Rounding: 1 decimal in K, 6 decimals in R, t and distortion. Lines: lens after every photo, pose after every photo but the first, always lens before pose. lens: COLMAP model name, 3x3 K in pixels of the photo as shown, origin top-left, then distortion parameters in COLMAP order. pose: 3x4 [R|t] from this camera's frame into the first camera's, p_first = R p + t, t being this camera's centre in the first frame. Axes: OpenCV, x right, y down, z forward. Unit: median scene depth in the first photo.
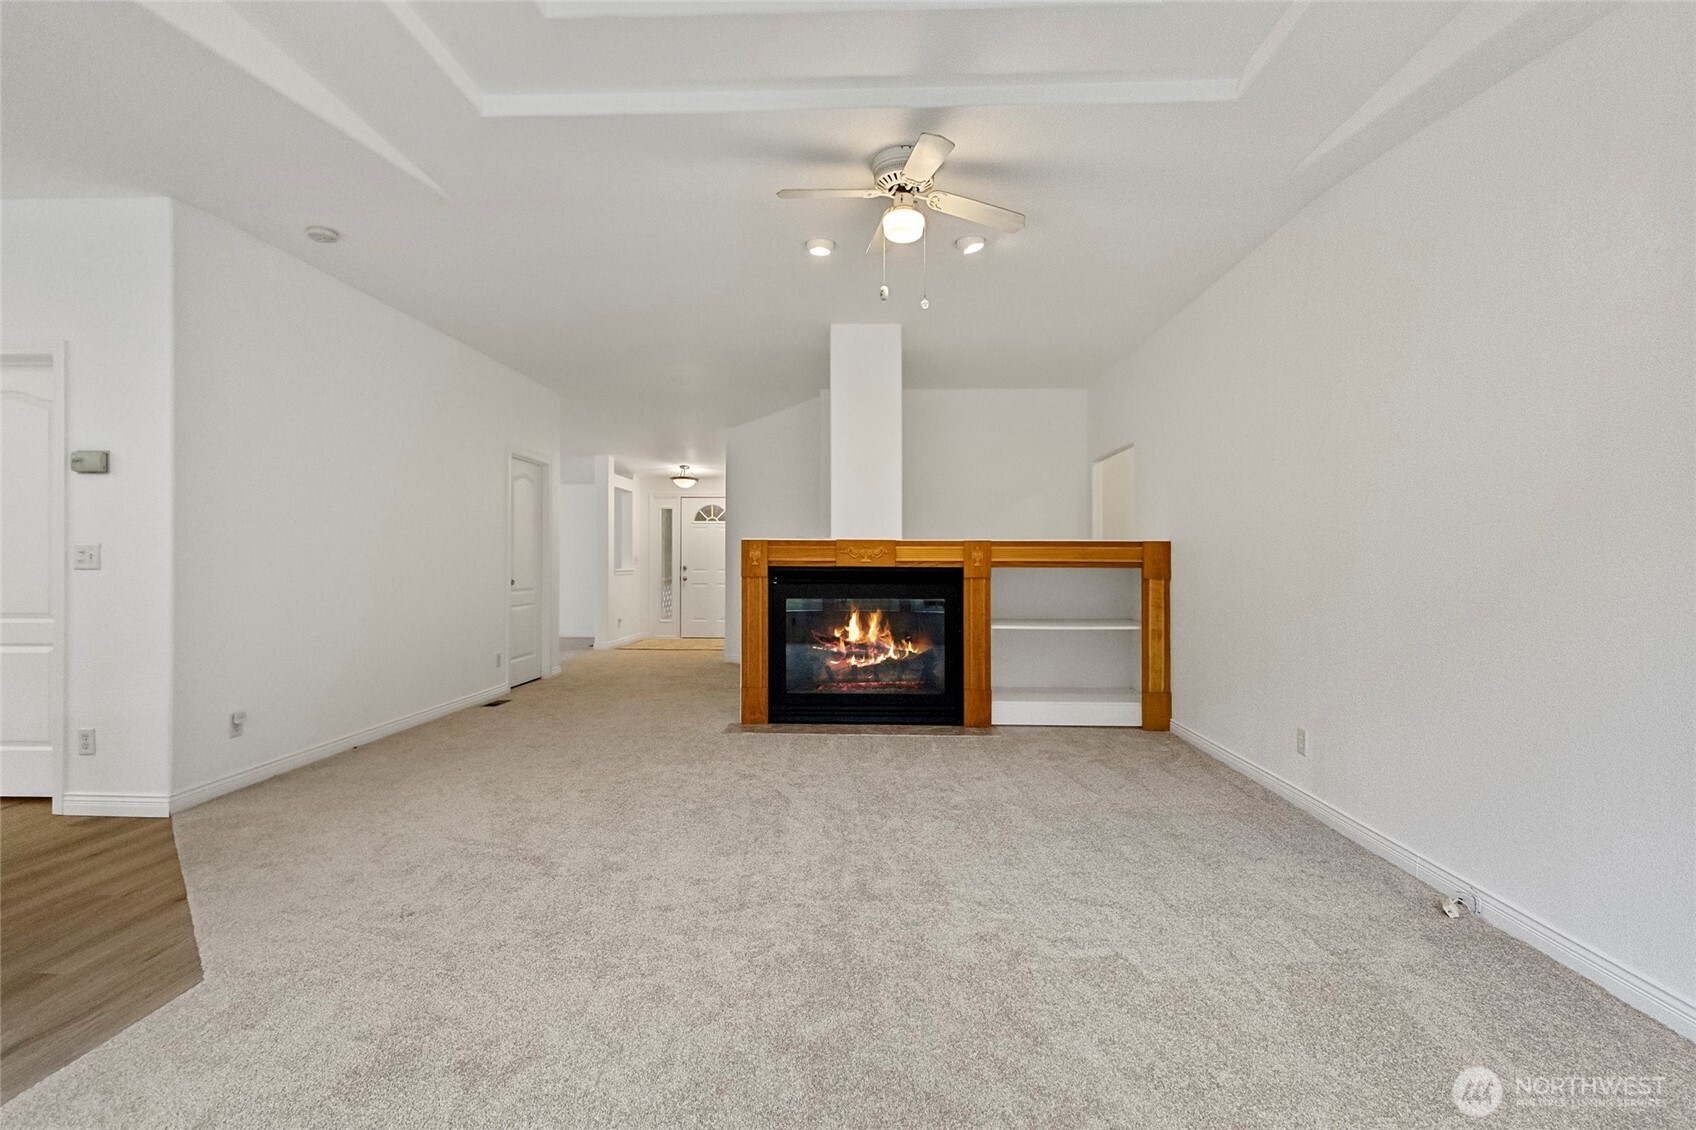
lens RADIAL K [[783.7, 0, 854.4], [0, 783.7, 572.6], [0, 0, 1]] dist [0.027938, 0.000315]
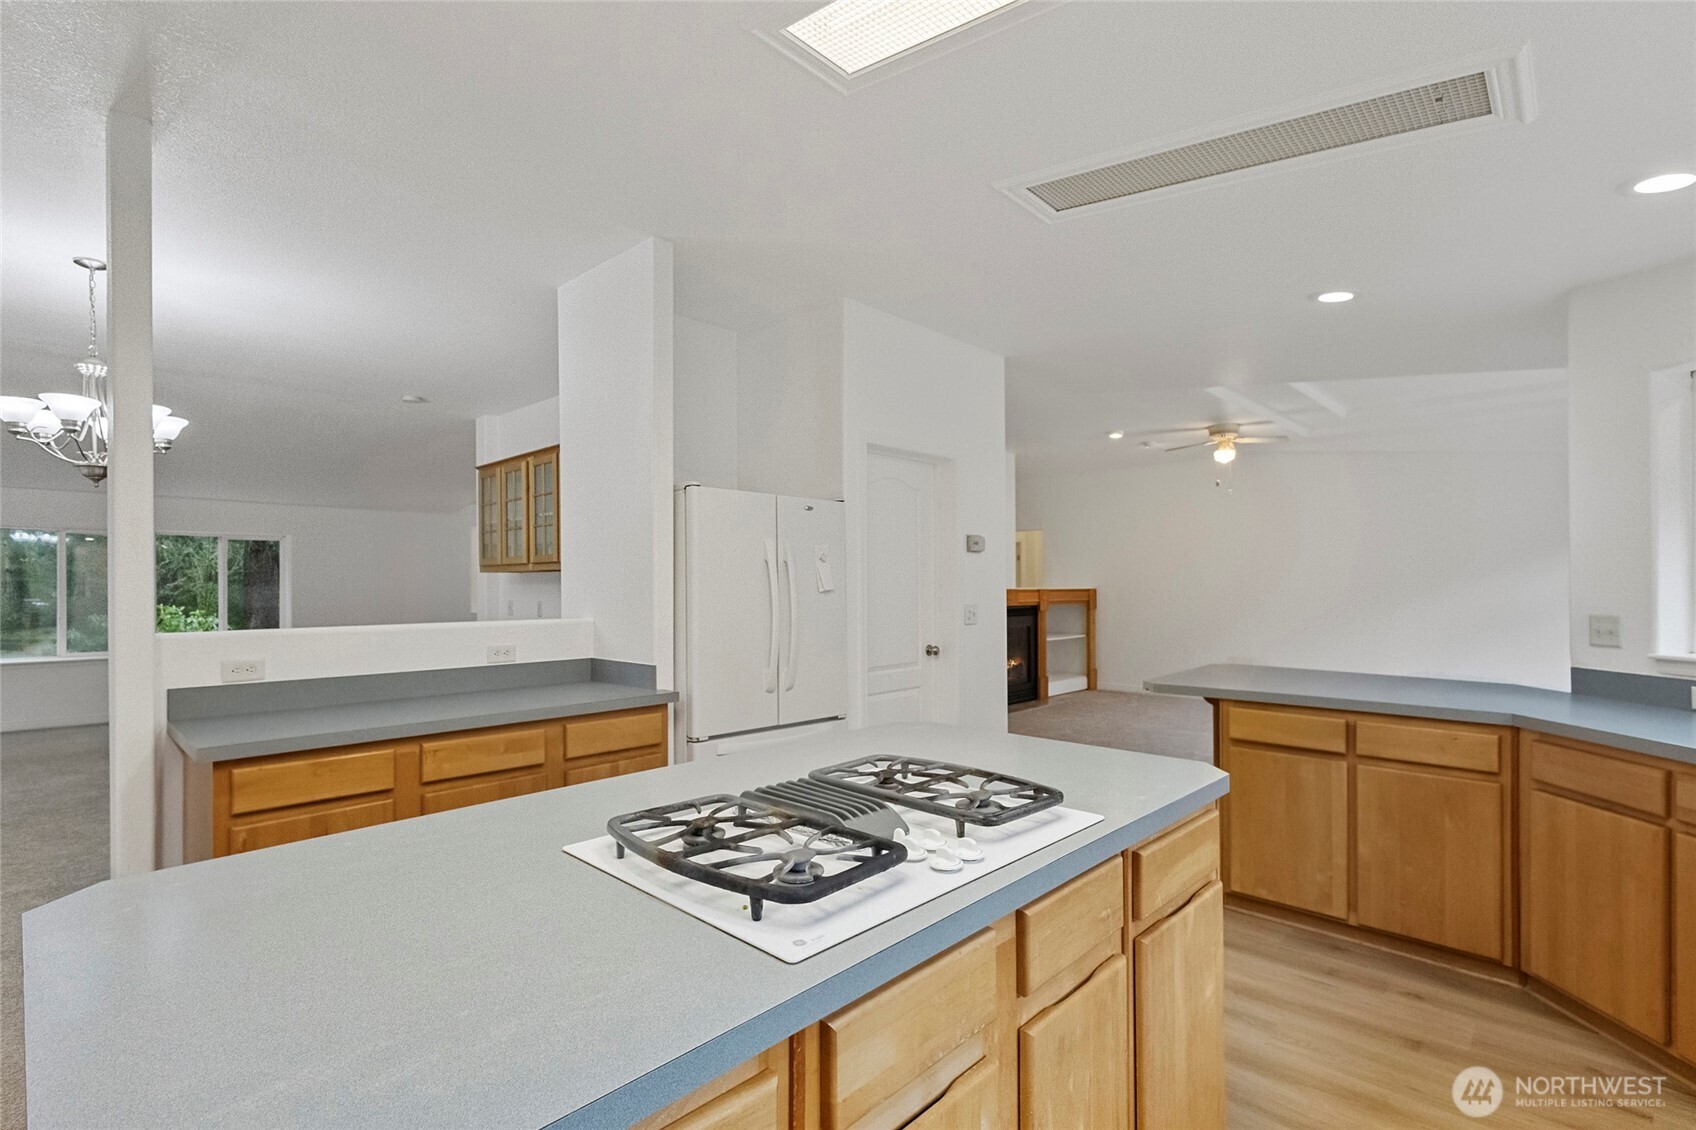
lens RADIAL K [[783.7, 0, 854.4], [0, 783.7, 572.6], [0, 0, 1]] dist [0.027938, 0.000315]
pose [[0.655670, 0.010301, 0.754977, -1.372198], [0.009204, 0.999724, -0.021634, -0.041480], [-0.754992, 0.021134, 0.655394, 0.200678]]
